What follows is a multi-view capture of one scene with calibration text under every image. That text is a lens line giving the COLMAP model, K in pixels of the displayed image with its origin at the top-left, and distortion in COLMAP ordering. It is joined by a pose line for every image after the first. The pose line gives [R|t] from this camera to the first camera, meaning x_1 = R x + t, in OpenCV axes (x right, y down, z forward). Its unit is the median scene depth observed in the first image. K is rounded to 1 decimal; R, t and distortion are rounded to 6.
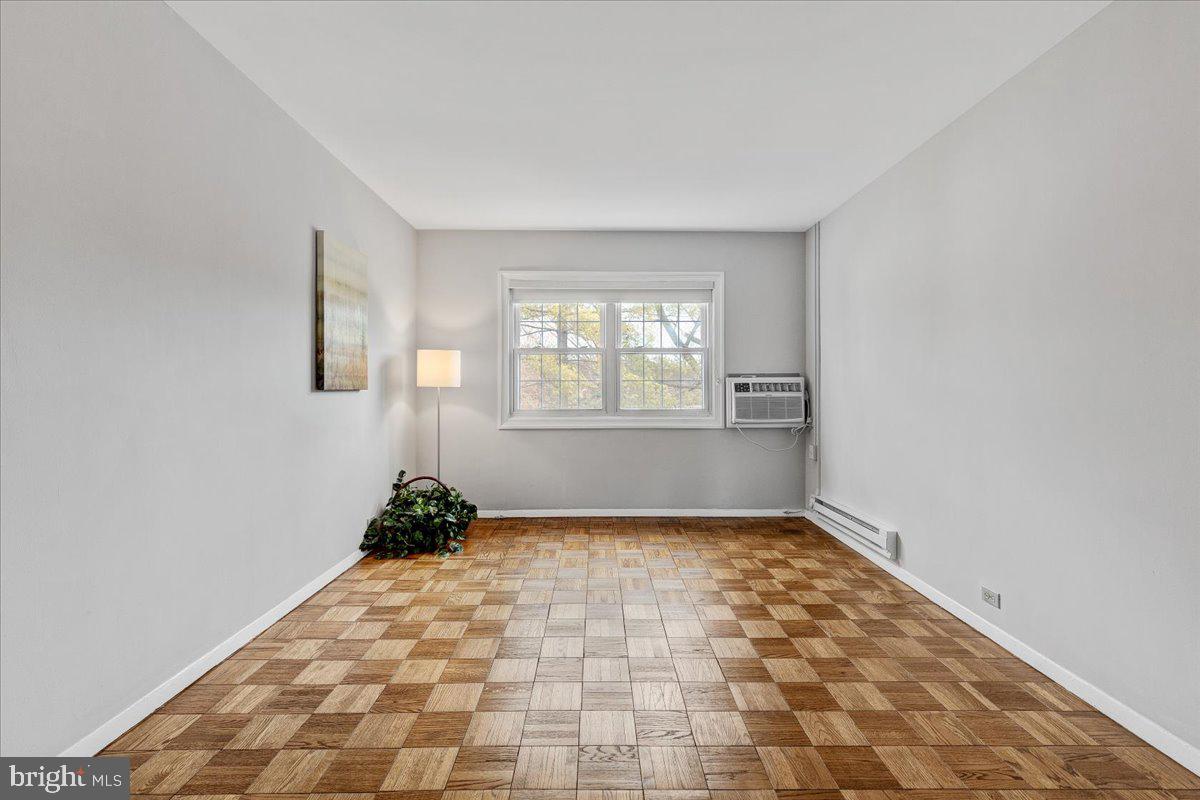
lens RADIAL K [[535.0, 0, 595.8], [0, 535.0, 388.3], [0, 0, 1]] dist [0.005162, -0.001615]
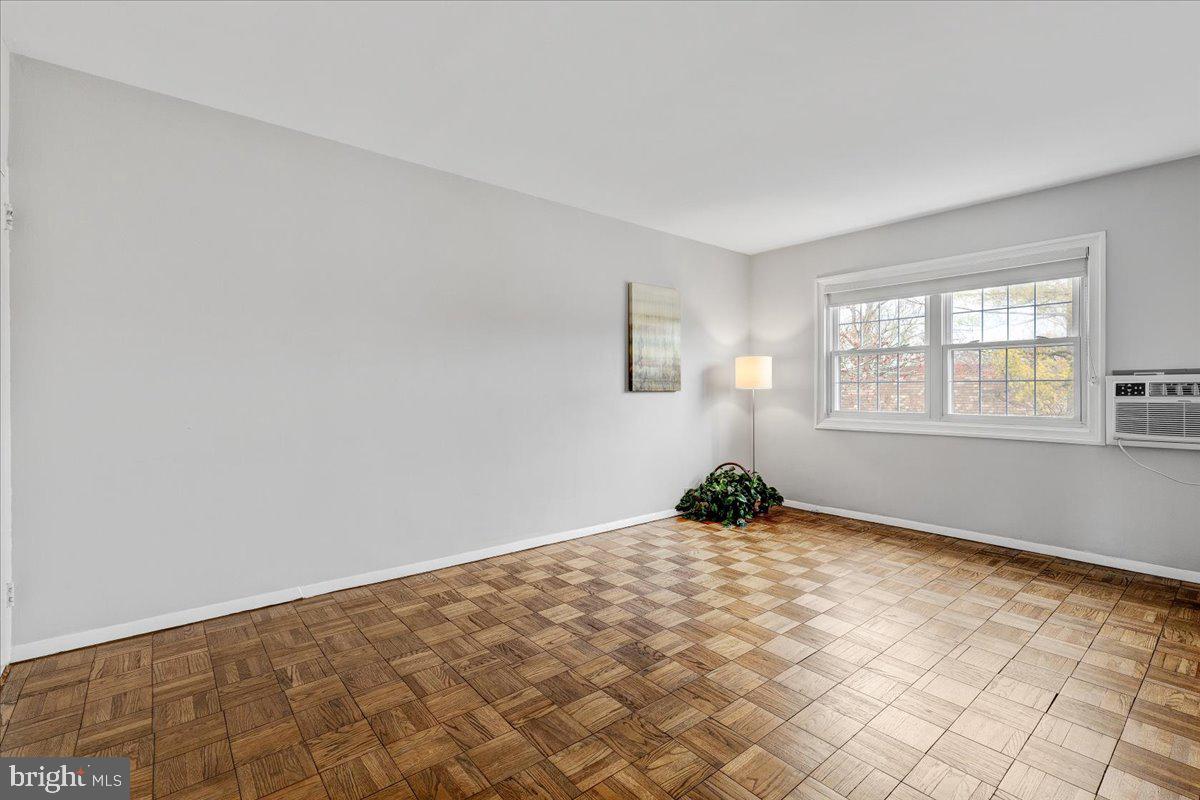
lens RADIAL K [[535.0, 0, 616.1], [0, 535.0, 394.7], [0, 0, 1]] dist [0.005162, -0.001615]
pose [[0.639455, 0.009181, -0.768774, 0.470495], [-0.001994, 0.999945, 0.010283, -0.001075], [0.768826, -0.005042, 0.639438, 0.022506]]
